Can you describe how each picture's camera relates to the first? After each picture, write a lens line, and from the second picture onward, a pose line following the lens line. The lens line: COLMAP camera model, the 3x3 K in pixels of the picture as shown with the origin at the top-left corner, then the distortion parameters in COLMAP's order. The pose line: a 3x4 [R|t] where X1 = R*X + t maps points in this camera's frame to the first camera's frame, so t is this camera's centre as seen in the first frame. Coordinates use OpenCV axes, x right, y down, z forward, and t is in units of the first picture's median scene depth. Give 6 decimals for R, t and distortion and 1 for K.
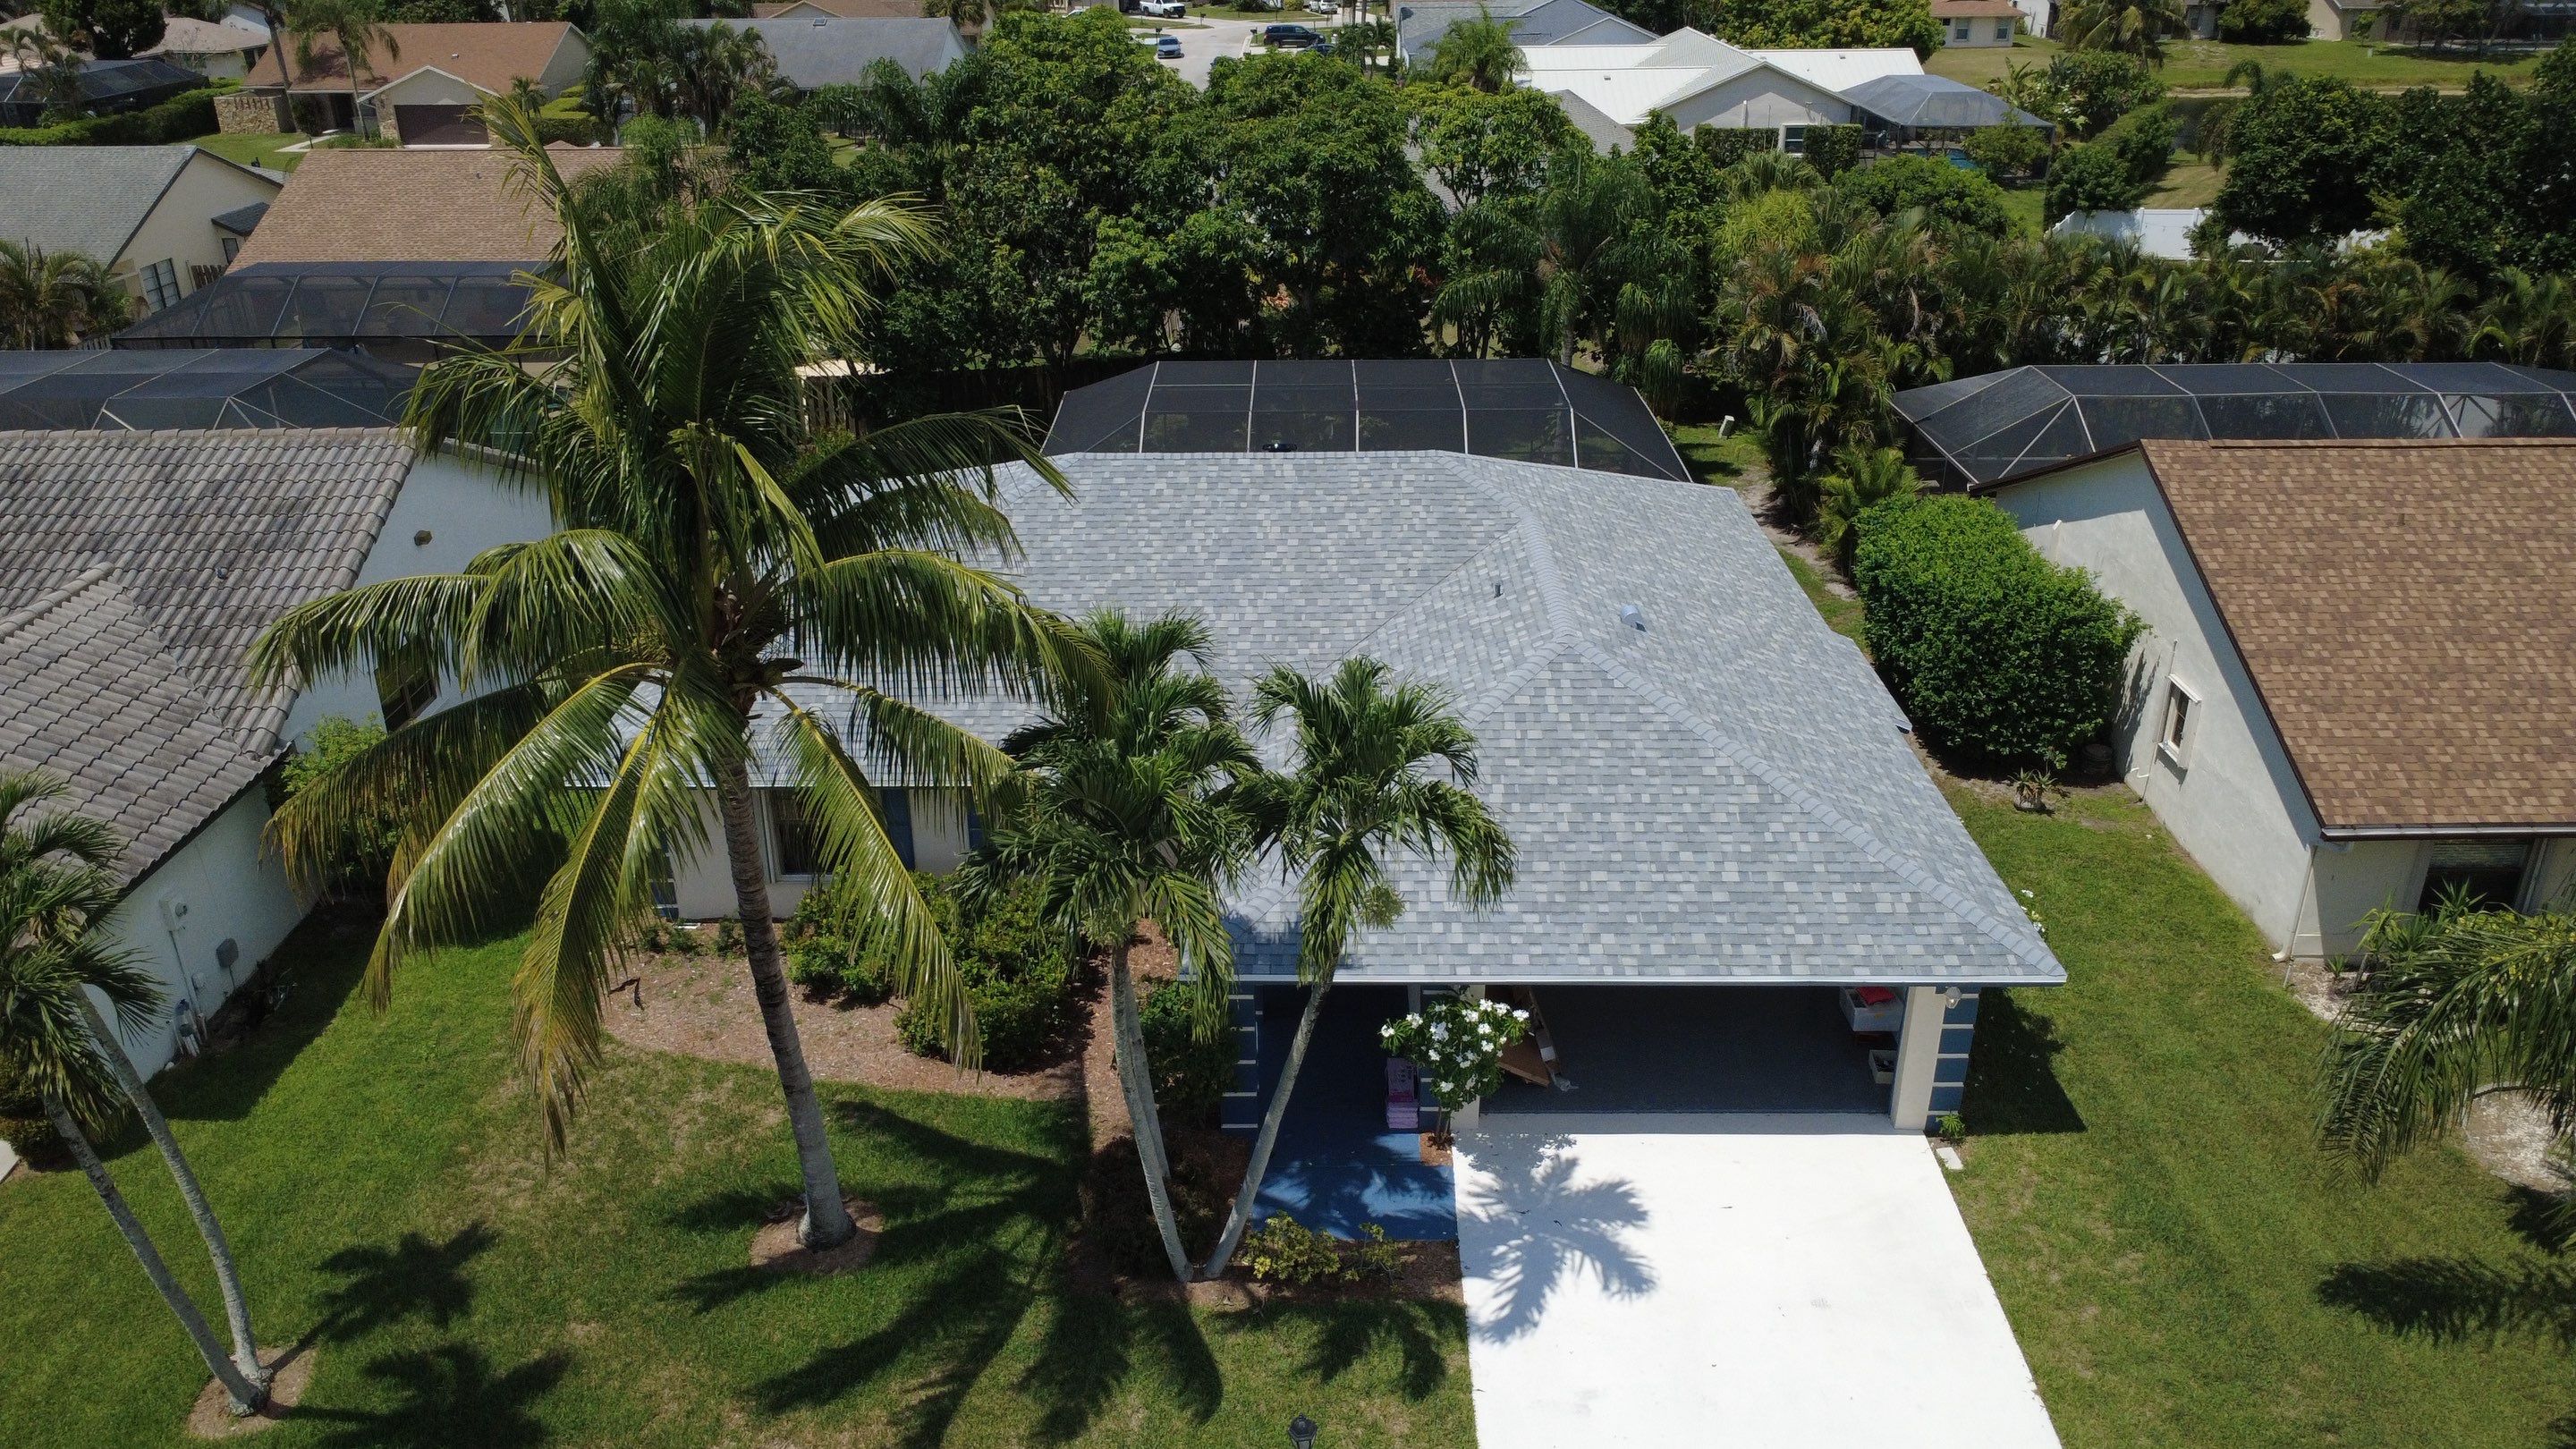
lens RADIAL K [[1880.8, 0, 1289.5], [0, 1880.8, 716.7], [0, 0, 1]] dist [-0.002820, 0.005569]
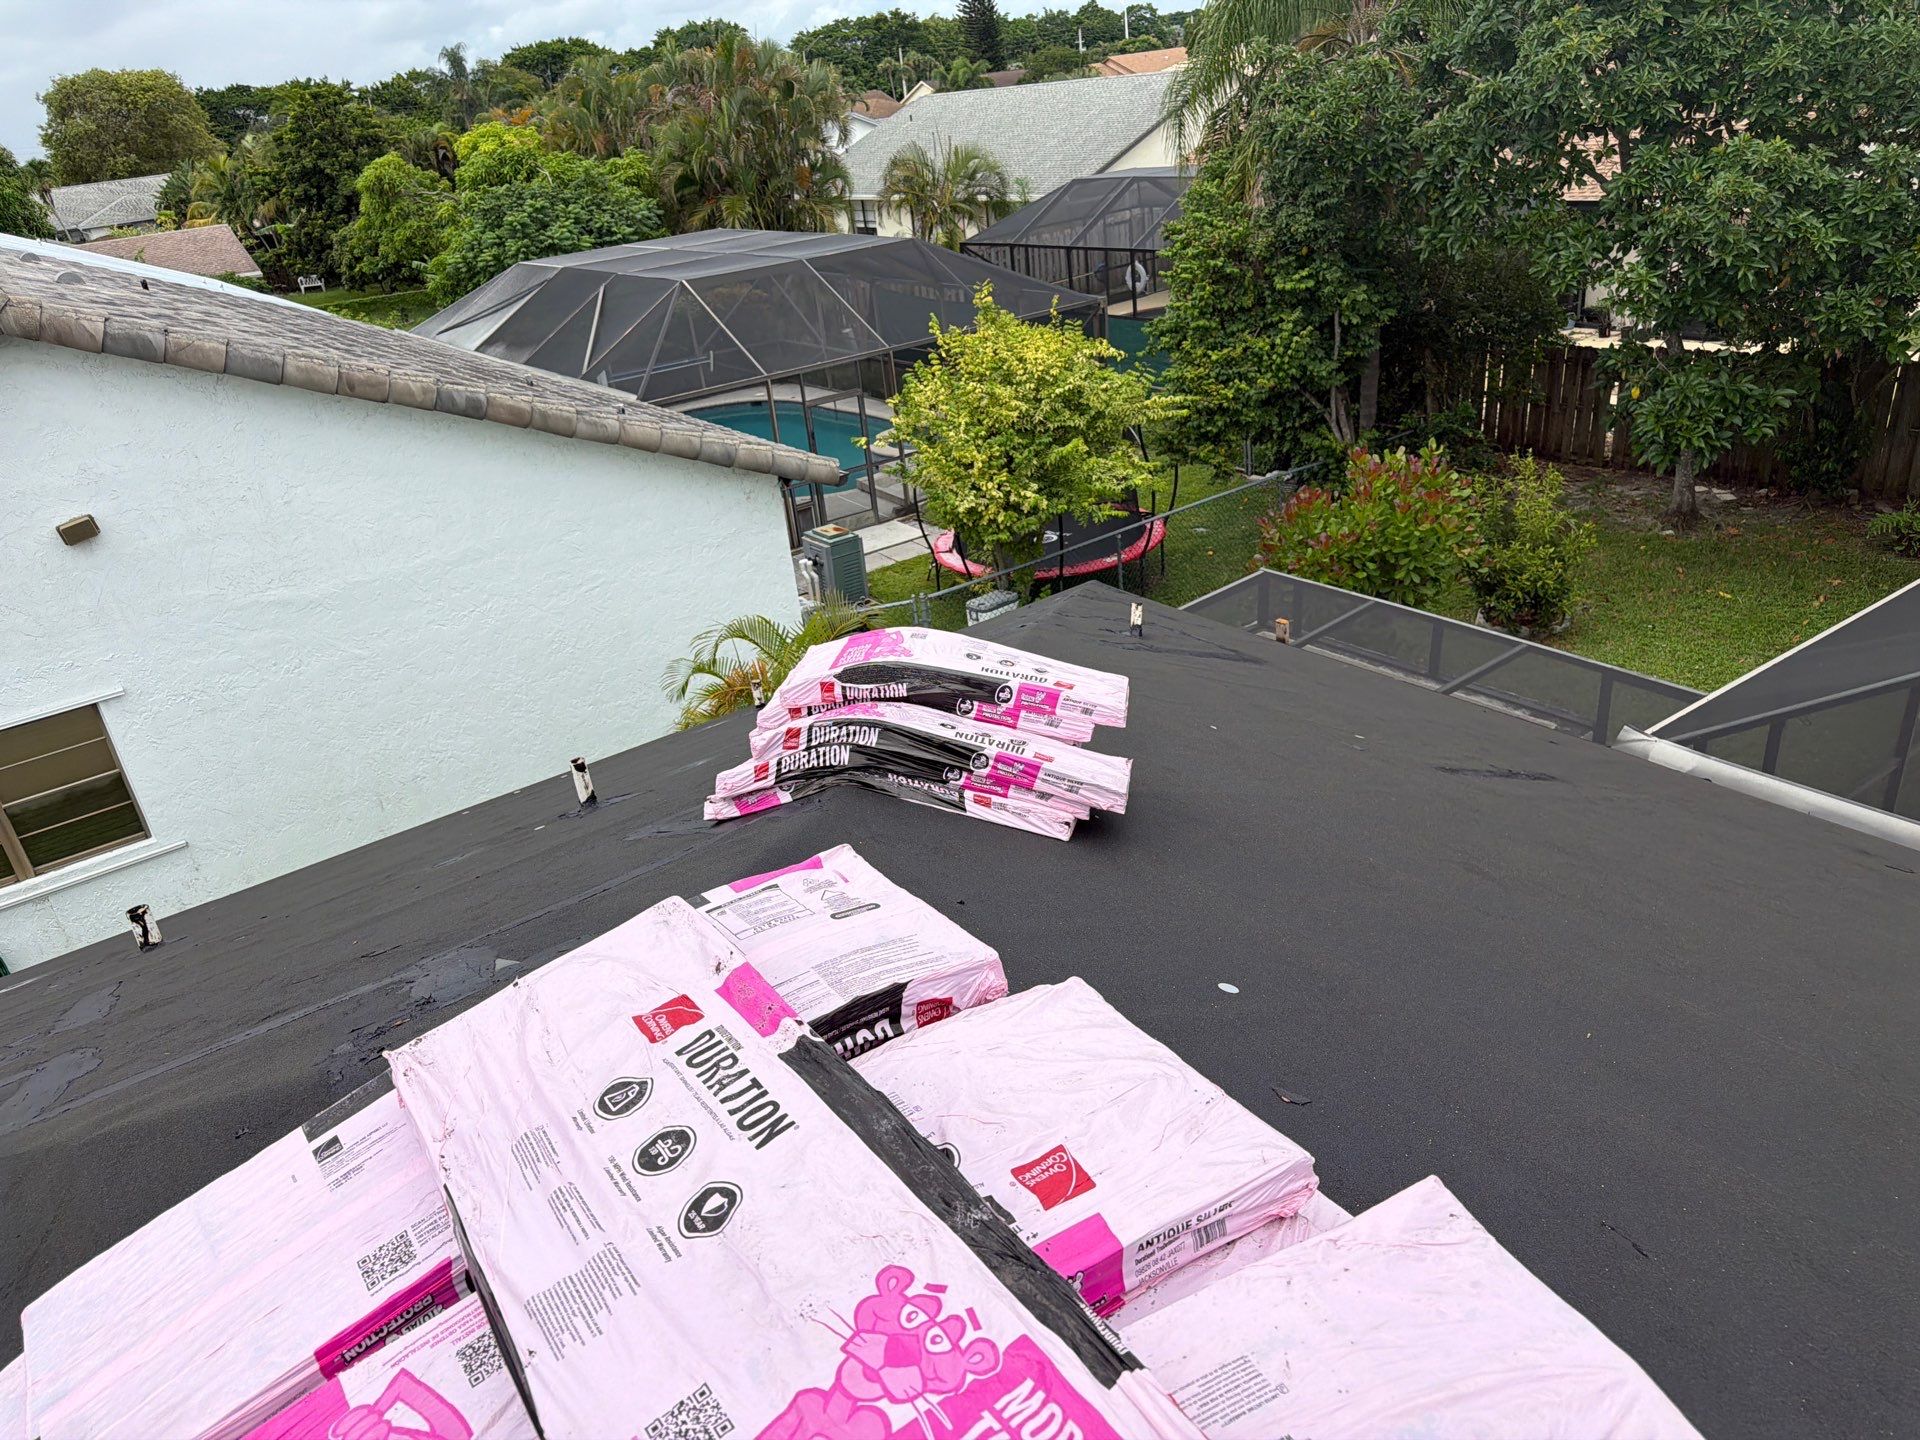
lens RADIAL K [[1378.9, 0, 958.1], [0, 1378.9, 730.0], [0, 0, 1]] dist [-0.007251, 0.001851]
pose [[0.583447, 0.299013, -0.755103, -0.063486], [-0.237258, 0.951952, 0.193641, -0.215566], [0.776723, 0.066176, 0.626356, 1.226017]]
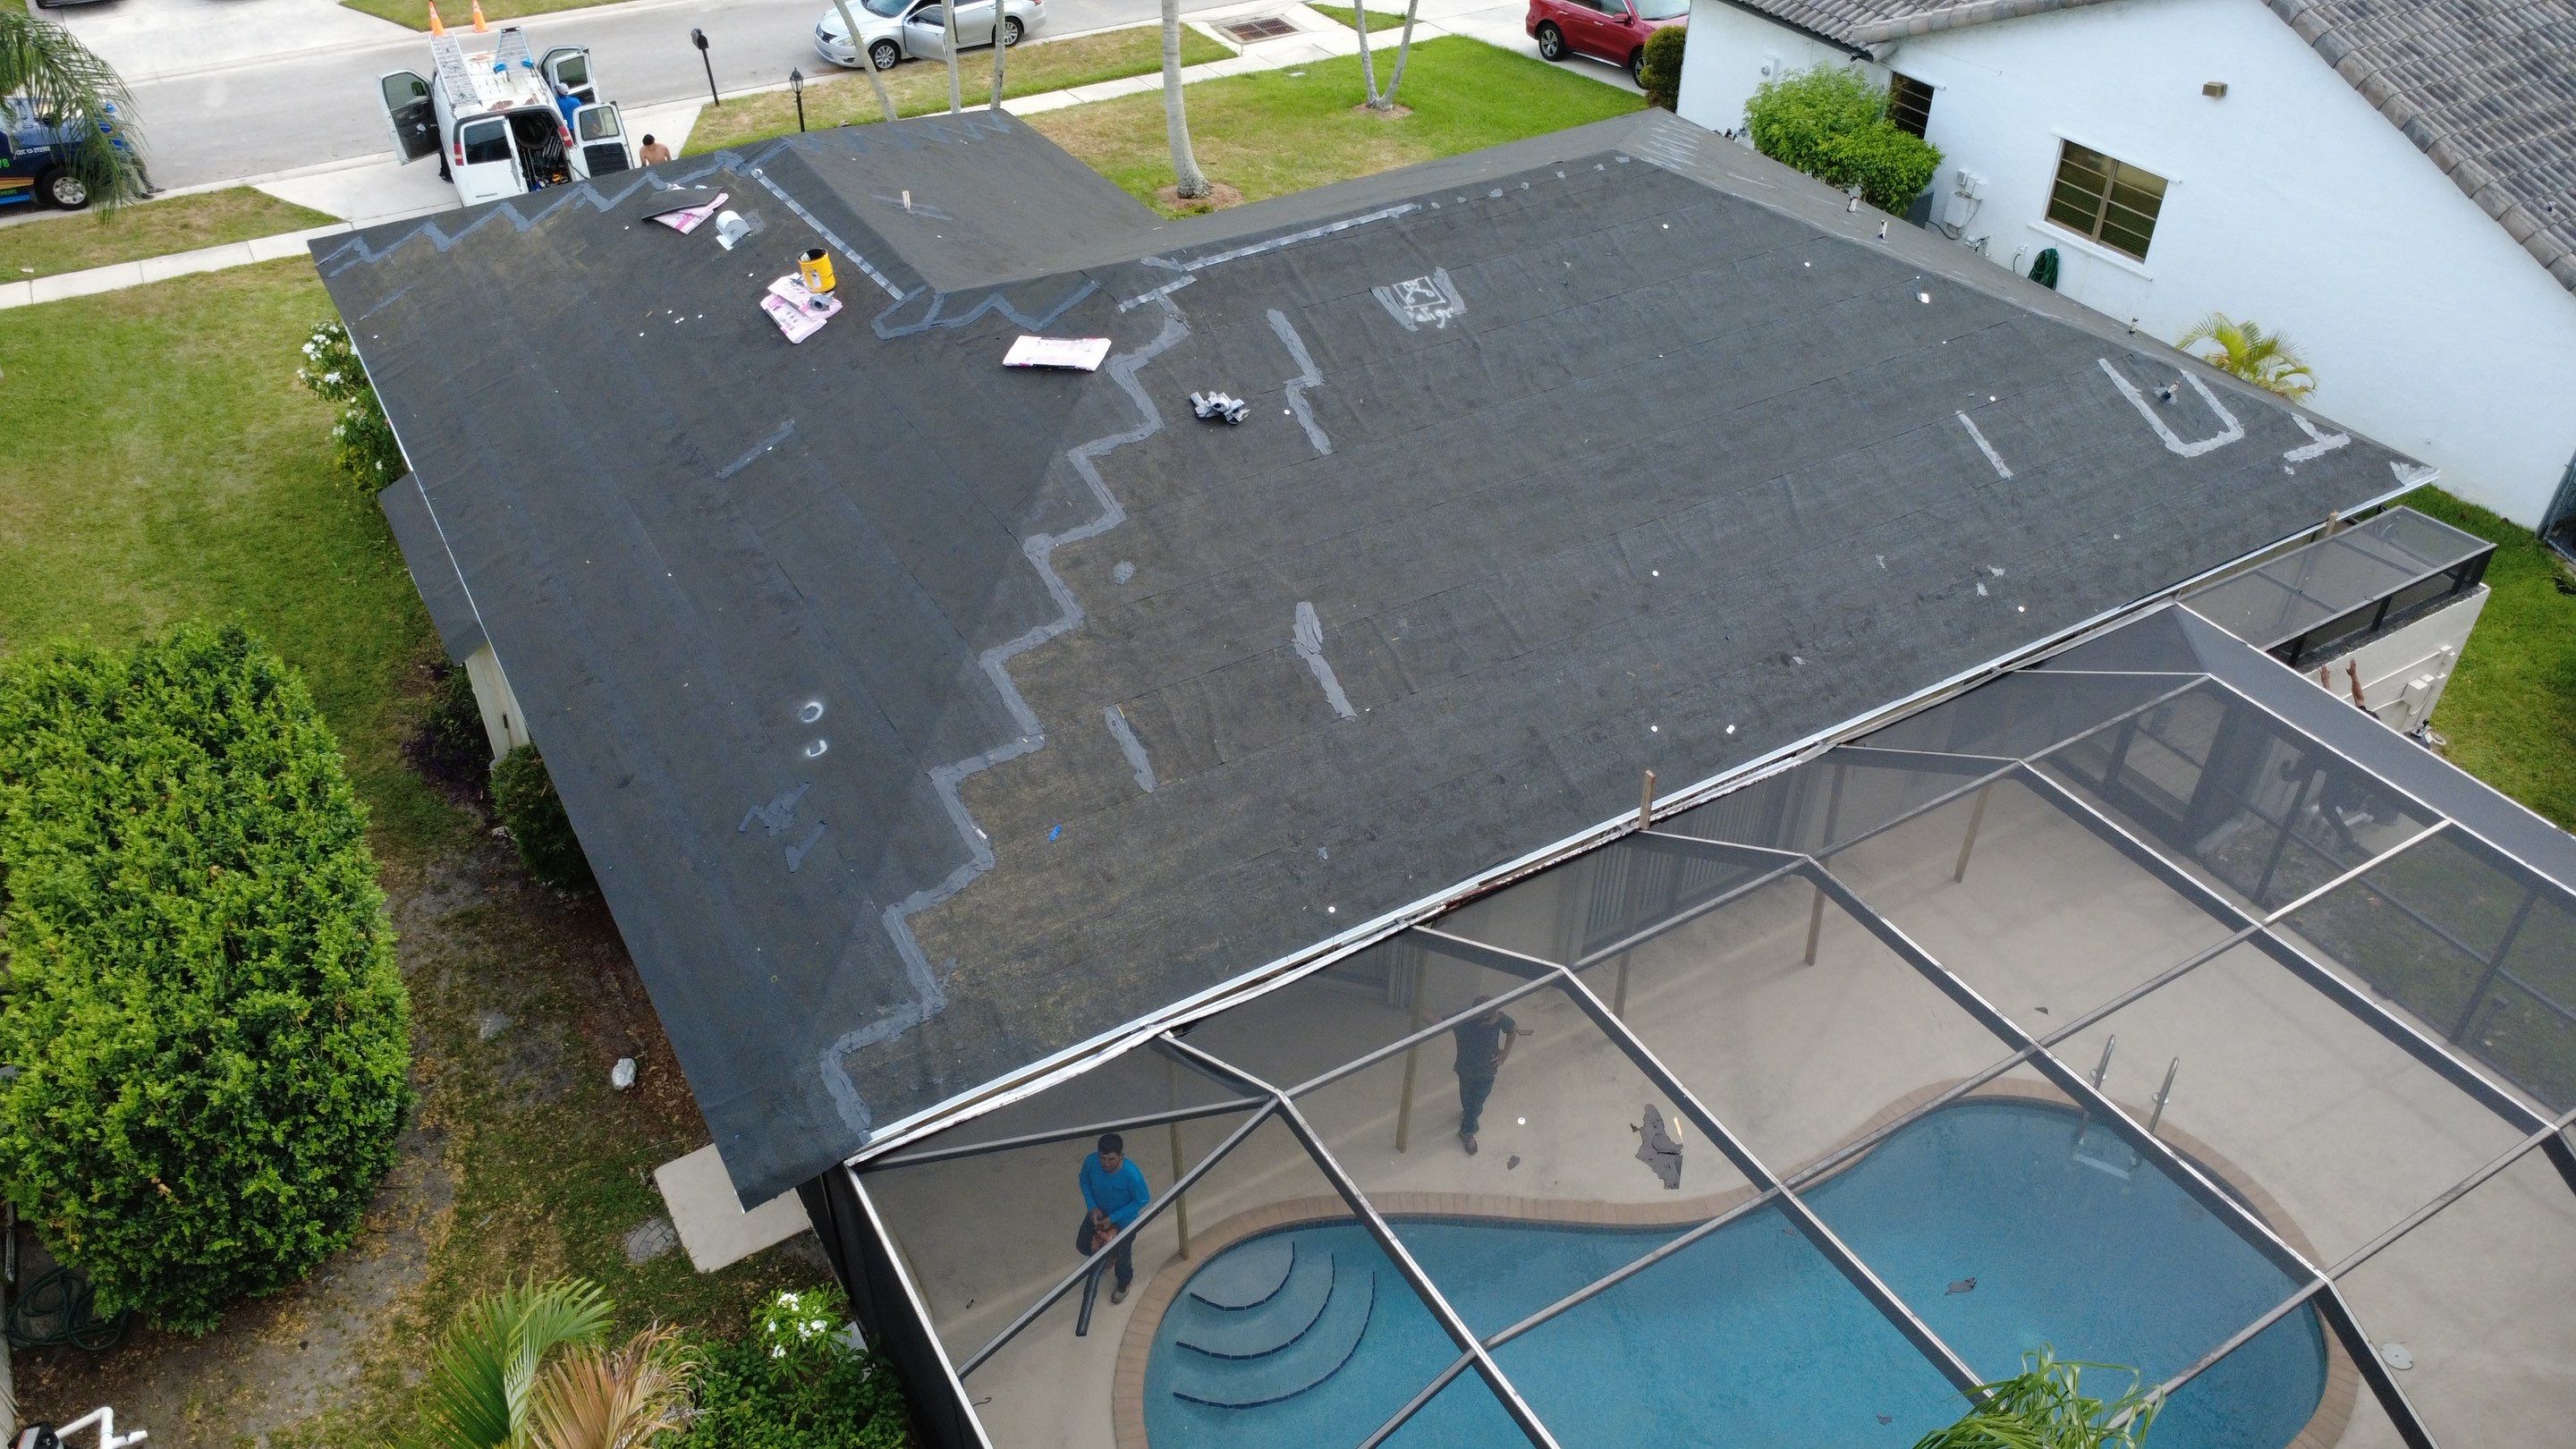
lens RADIAL K [[1880.8, 0, 1292.5], [0, 1880.8, 730.7], [0, 0, 1]] dist [-0.002820, 0.005569]
pose [[-0.852178, 0.322676, -0.411914, 0.408023], [-0.215402, 0.501089, 0.838160, -0.718126], [0.476860, 0.802988, -0.357512, 1.702067]]
